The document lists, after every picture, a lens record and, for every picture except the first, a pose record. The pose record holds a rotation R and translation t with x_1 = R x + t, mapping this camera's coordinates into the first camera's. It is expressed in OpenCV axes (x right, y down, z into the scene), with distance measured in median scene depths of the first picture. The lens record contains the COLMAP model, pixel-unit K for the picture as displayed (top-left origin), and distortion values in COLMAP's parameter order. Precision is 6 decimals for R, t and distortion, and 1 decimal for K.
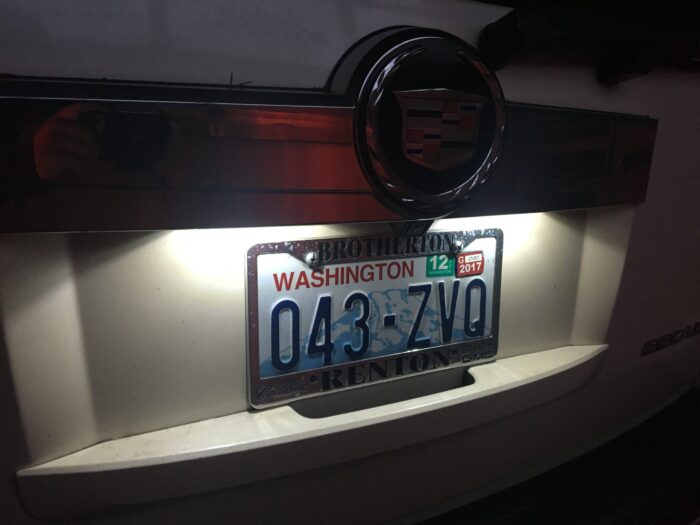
lens RADIAL K [[578.5, 0, 351.1], [0, 578.5, 261.0], [0, 0, 1]] dist [0.028601, -0.003986]
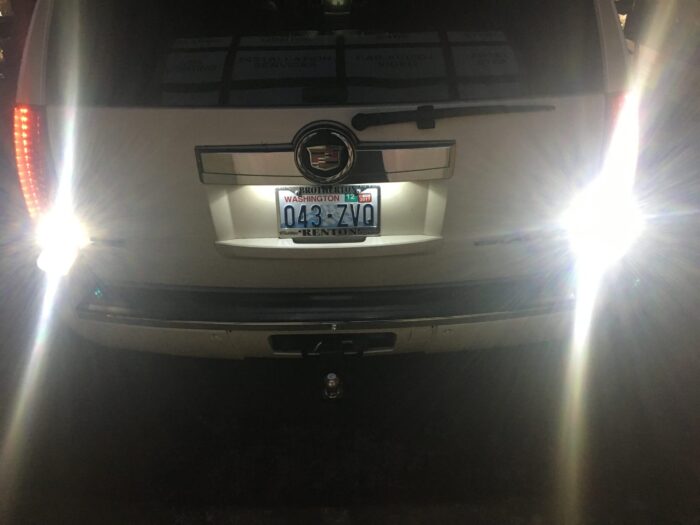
lens RADIAL K [[578.5, 0, 350.0], [0, 578.5, 263.4], [0, 0, 1]] dist [0.028601, -0.003986]
pose [[0.870703, 0.176537, -0.459032, 1.481846], [-0.051142, 0.960795, 0.272501, -0.443816], [0.489143, -0.213791, 0.845596, -1.373942]]
